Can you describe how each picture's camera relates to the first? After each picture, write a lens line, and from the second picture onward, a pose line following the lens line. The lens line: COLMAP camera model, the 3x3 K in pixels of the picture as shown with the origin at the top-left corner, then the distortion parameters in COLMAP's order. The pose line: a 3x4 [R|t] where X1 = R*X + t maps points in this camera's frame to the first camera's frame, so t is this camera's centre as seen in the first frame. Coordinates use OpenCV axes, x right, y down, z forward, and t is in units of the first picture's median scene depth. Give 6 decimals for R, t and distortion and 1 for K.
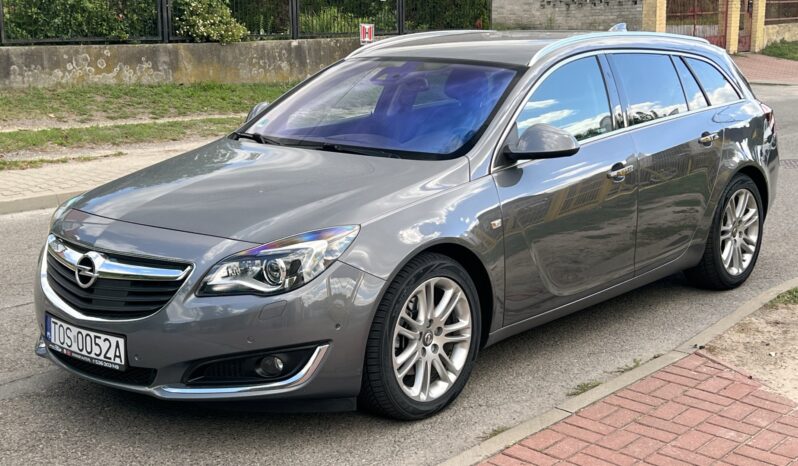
lens RADIAL K [[1088.8, 0, 404.4], [0, 1088.8, 232.6], [0, 0, 1]] dist [0.203660, -0.648413]
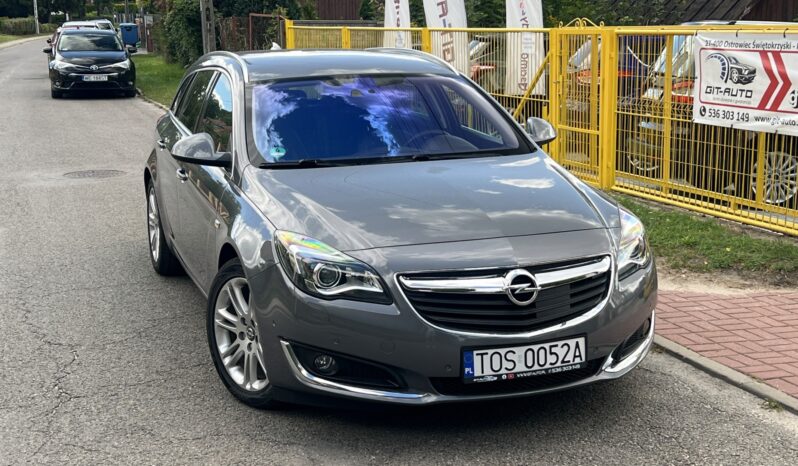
lens RADIAL K [[1088.8, 0, 404.4], [0, 1088.8, 232.6], [0, 0, 1]] dist [0.203660, -0.648413]
pose [[0.499028, -0.167402, 0.850263, -1.193833], [0.183814, 0.979286, 0.084922, -0.121109], [-0.846867, 0.113912, 0.519462, 0.570931]]
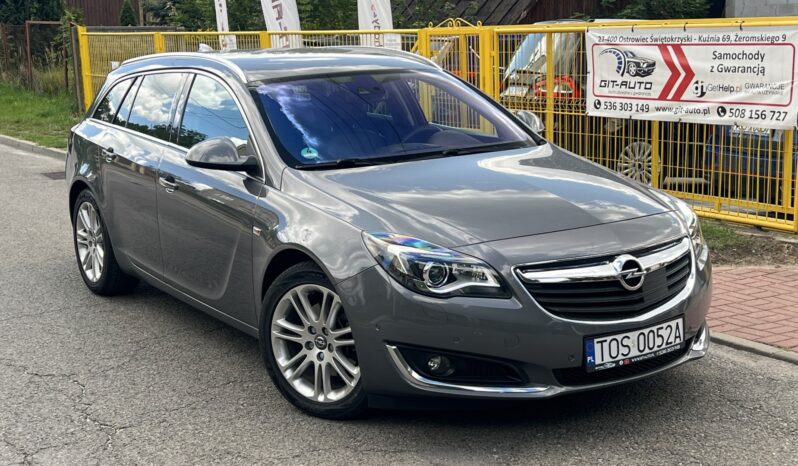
lens RADIAL K [[1087.7, 0, 399.0], [0, 1087.7, 233.0], [0, 0, 1]] dist [0.195702, -0.605486]
pose [[0.282017, -0.184553, 0.941492, -1.301778], [0.217276, 0.968114, 0.124688, -0.174851], [-0.934482, 0.169400, 0.313124, 0.884838]]
